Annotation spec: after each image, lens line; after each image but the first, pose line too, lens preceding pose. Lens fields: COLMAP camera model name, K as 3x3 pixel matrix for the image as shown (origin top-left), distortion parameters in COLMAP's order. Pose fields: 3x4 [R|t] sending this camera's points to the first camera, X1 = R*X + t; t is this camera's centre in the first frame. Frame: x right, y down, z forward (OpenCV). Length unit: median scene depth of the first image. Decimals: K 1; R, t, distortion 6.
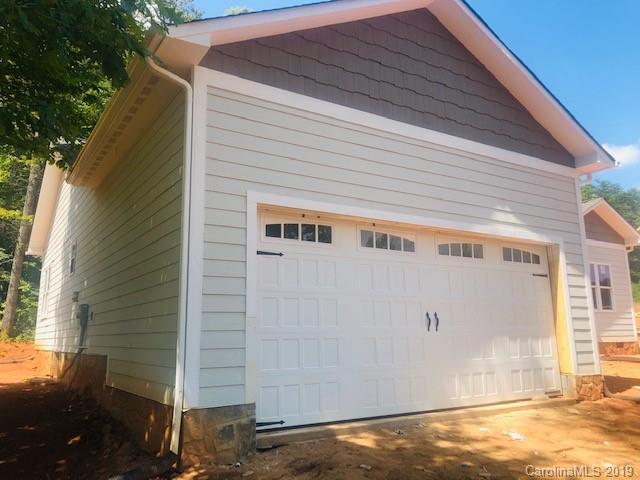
lens RADIAL K [[518.2, 0, 322.3], [0, 518.2, 236.0], [0, 0, 1]] dist [0.032895, -0.000323]
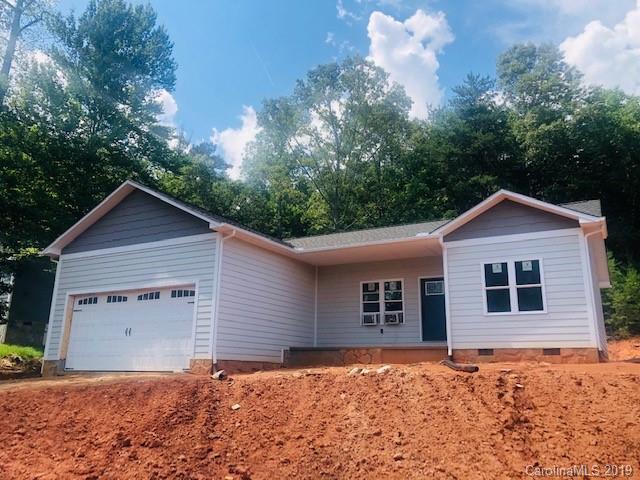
lens RADIAL K [[518.2, 0, 322.5], [0, 518.2, 243.9], [0, 0, 1]] dist [0.032895, -0.000323]
pose [[0.473263, -0.192792, -0.859566, 2.463476], [0.148870, 0.979227, -0.137665, 0.215479], [0.868251, -0.062812, 0.492133, 0.614558]]
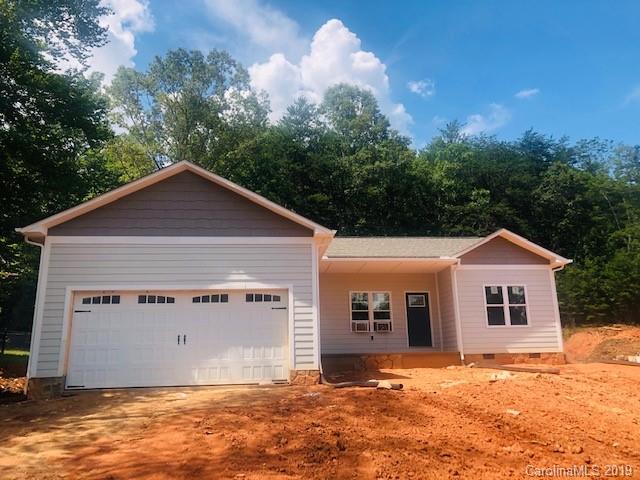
lens RADIAL K [[518.2, 0, 323.9], [0, 518.2, 237.2], [0, 0, 1]] dist [0.032895, -0.000323]
pose [[0.893834, -0.117038, -0.432855, 1.461304], [0.096311, 0.992916, -0.069591, -0.022757], [0.437933, 0.020515, 0.898773, -0.459965]]
